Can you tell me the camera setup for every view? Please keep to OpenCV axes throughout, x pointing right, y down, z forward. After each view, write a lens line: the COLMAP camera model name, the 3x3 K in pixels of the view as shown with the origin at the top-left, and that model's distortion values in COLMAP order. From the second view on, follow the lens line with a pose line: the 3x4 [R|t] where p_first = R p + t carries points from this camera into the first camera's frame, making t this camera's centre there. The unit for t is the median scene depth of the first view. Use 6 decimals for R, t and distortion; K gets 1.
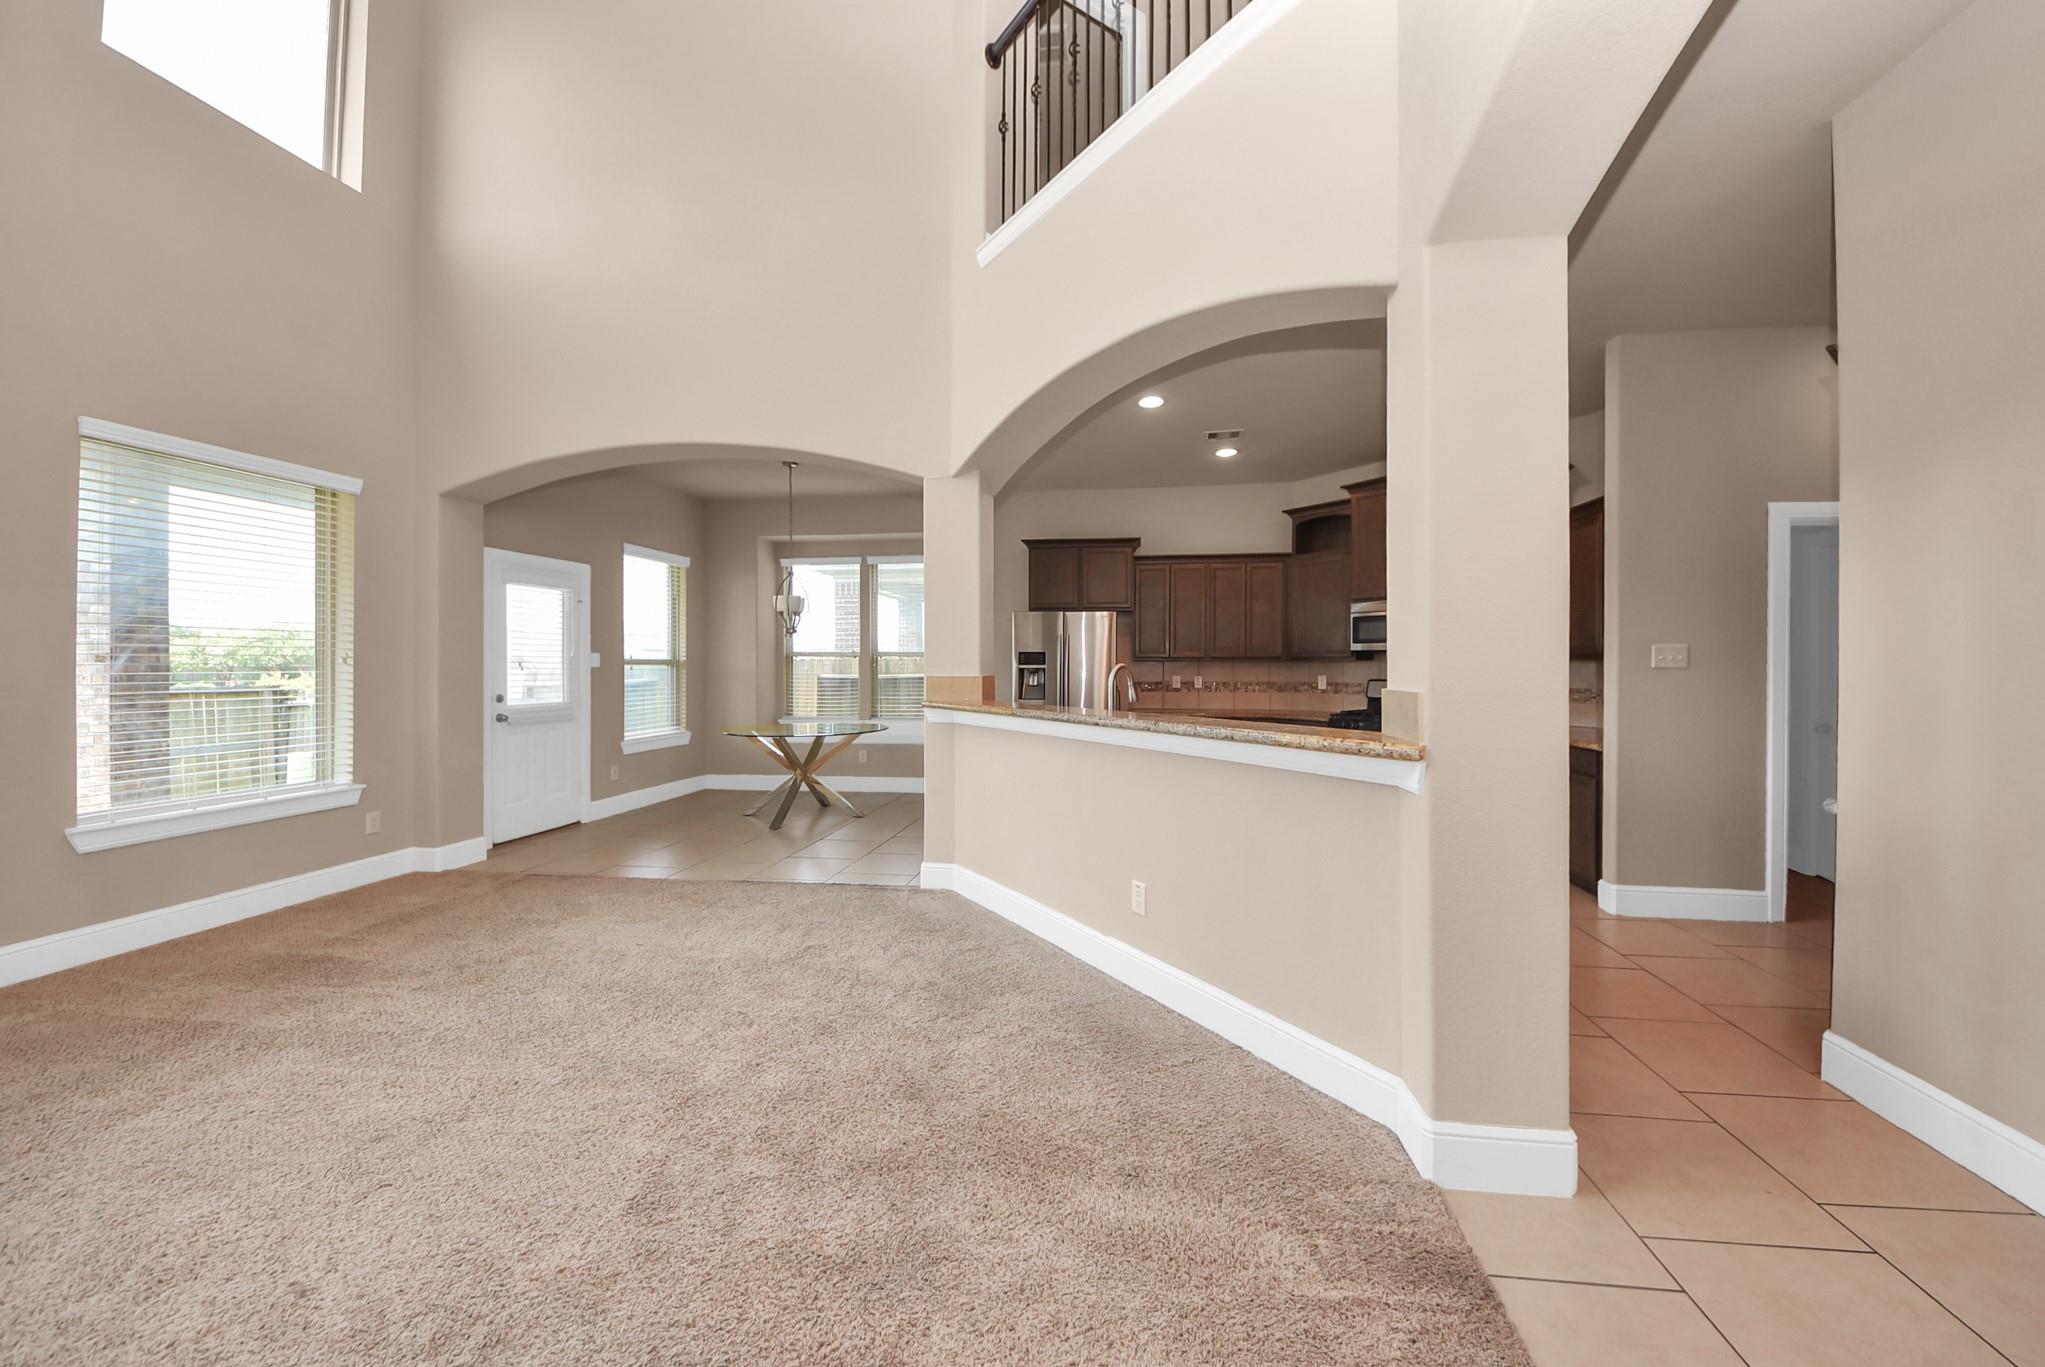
lens RADIAL K [[770.3, 0, 1045.7], [0, 770.3, 676.4], [0, 0, 1]] dist [0.015914, -0.000383]
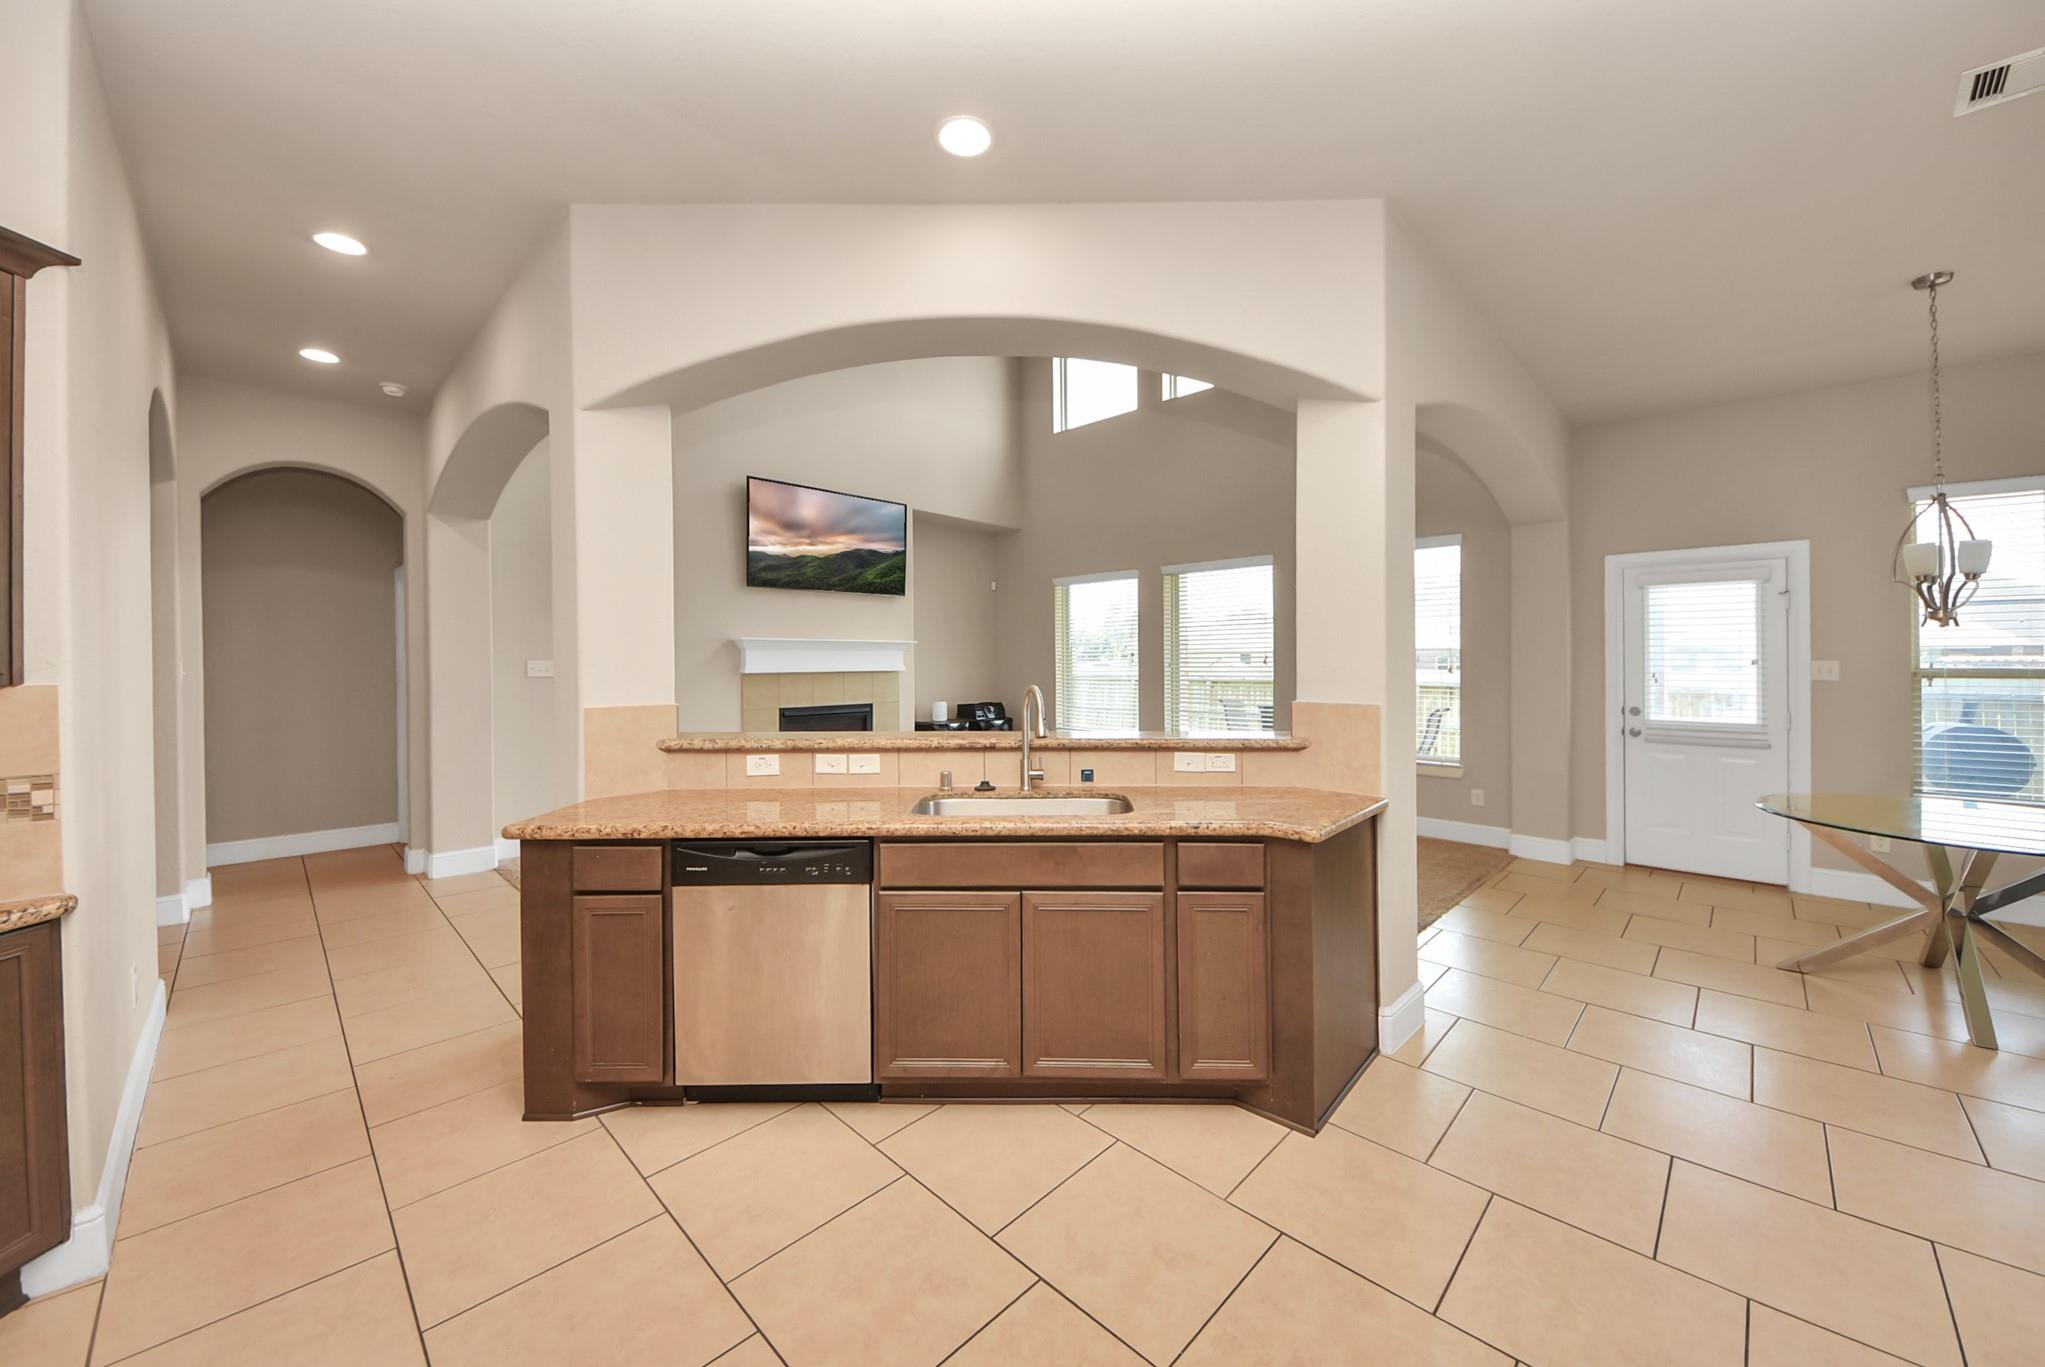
lens RADIAL K [[770.3, 0, 1045.7], [0, 770.3, 676.4], [0, 0, 1]] dist [0.015914, -0.000383]
pose [[-0.583840, 0.014998, -0.811730, 0.414089], [-0.011413, 0.999579, 0.026678, -0.026445], [0.811788, 0.024840, -0.583423, 0.831289]]
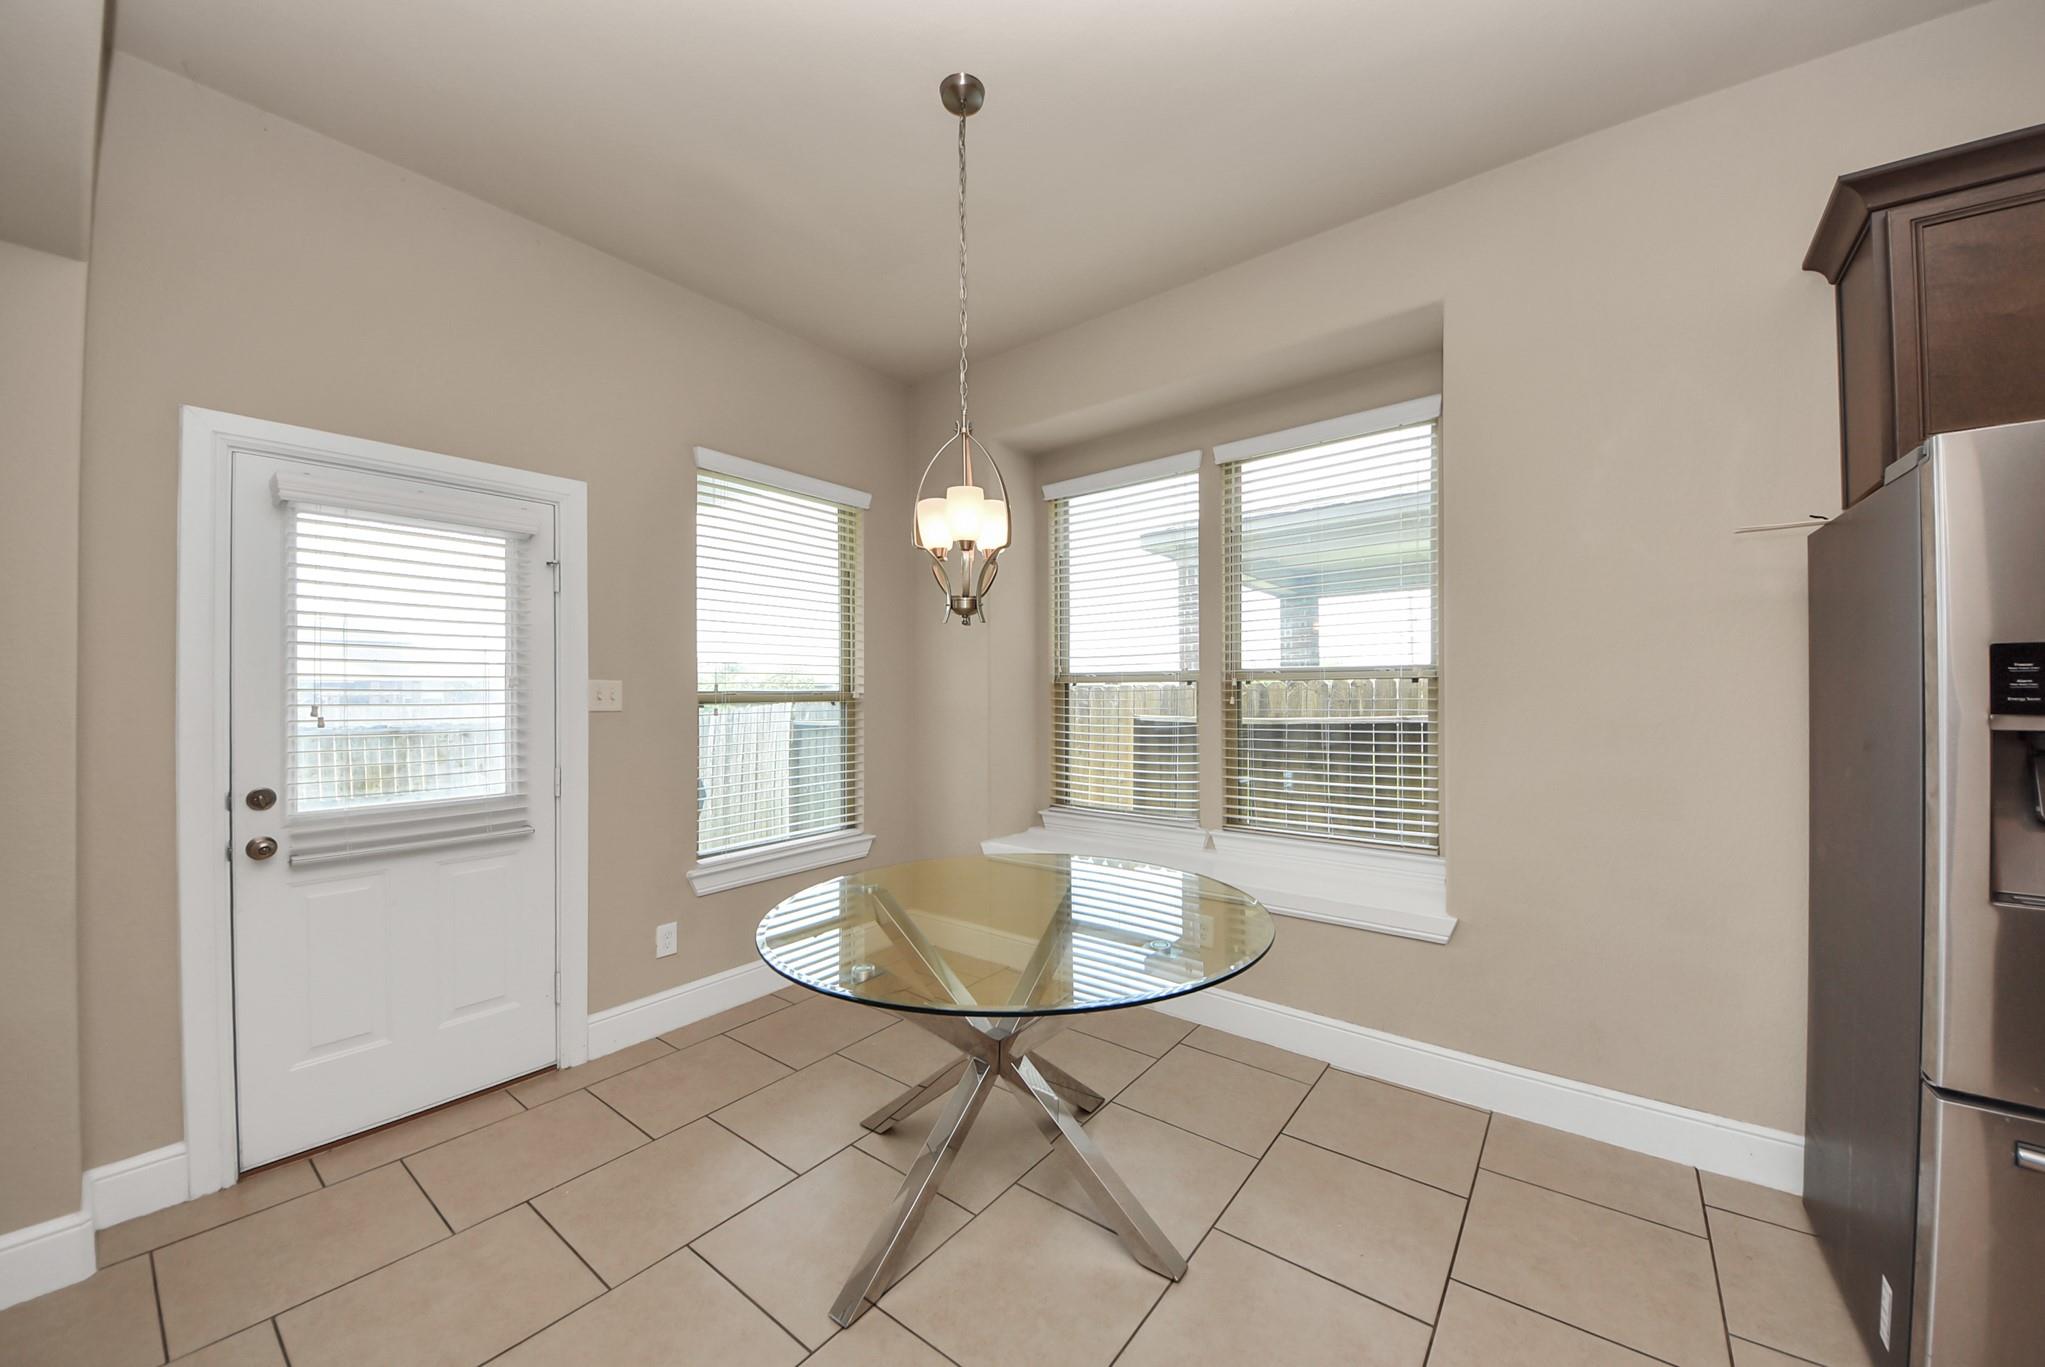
lens RADIAL K [[720.8, 0, 1033.9], [0, 720.8, 689.4], [0, 0, 1]] dist [-0.000282, -0.007213]
pose [[0.877041, -0.006380, -0.480372, -0.160151], [-0.000640, 0.999895, -0.014448, -0.018817], [0.480414, 0.012979, 0.876946, 0.747425]]
